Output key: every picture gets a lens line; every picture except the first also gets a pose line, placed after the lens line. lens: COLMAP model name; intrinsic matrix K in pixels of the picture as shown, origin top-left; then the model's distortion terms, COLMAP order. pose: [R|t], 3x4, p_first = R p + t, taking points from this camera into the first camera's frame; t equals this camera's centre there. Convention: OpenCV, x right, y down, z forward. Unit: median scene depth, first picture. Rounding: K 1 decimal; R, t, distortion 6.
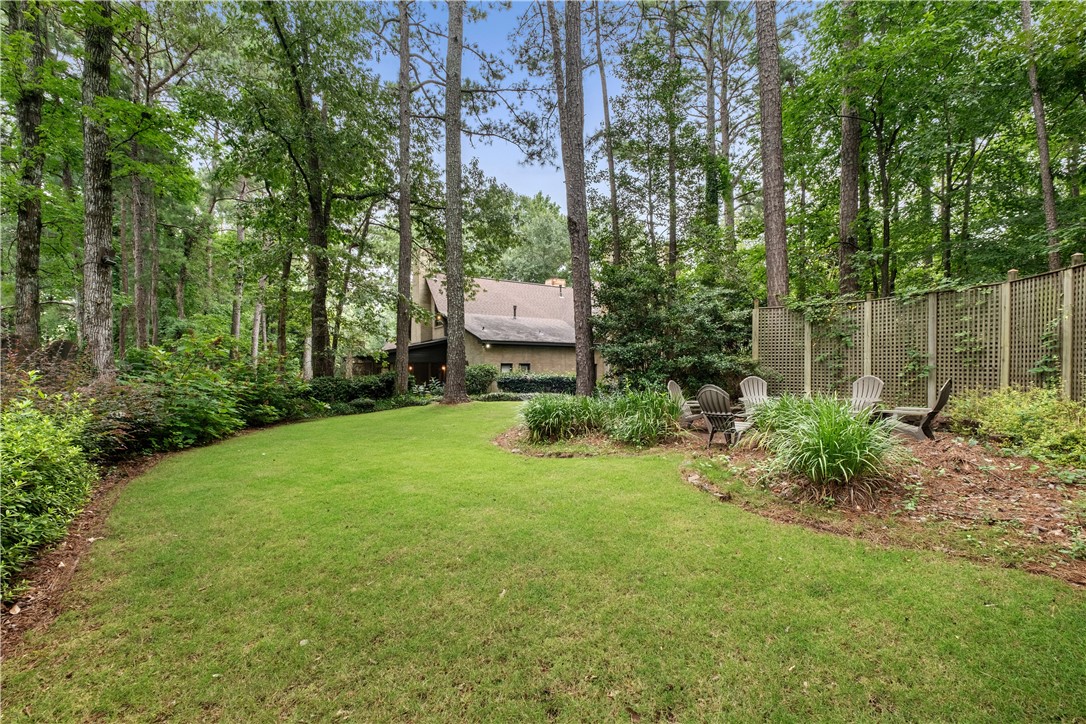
lens RADIAL K [[471.3, 0, 537.6], [0, 471.3, 360.7], [0, 0, 1]] dist [0.013362, 0.000086]
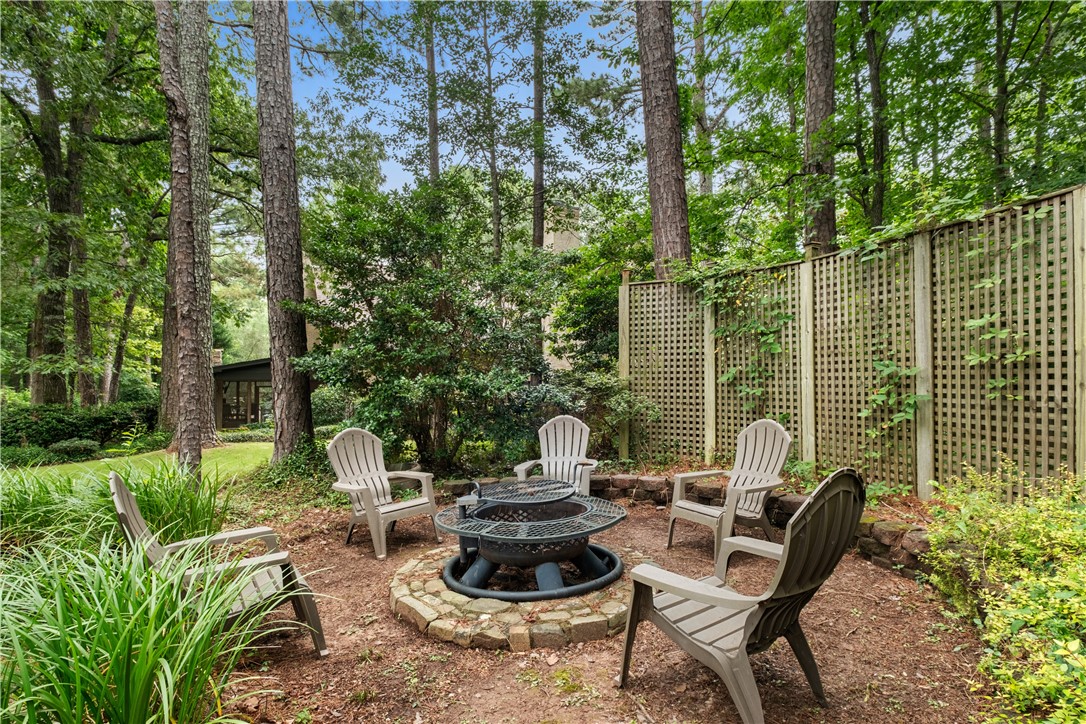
lens RADIAL K [[532.9, 0, 547.3], [0, 532.9, 362.9], [0, 0, 1]] dist [0.003421, -0.001090]
pose [[0.999973, -0.003818, -0.006293, 0.468846], [0.003680, 0.999757, -0.021734, -0.009708], [0.006374, 0.021710, 0.999744, 0.485493]]
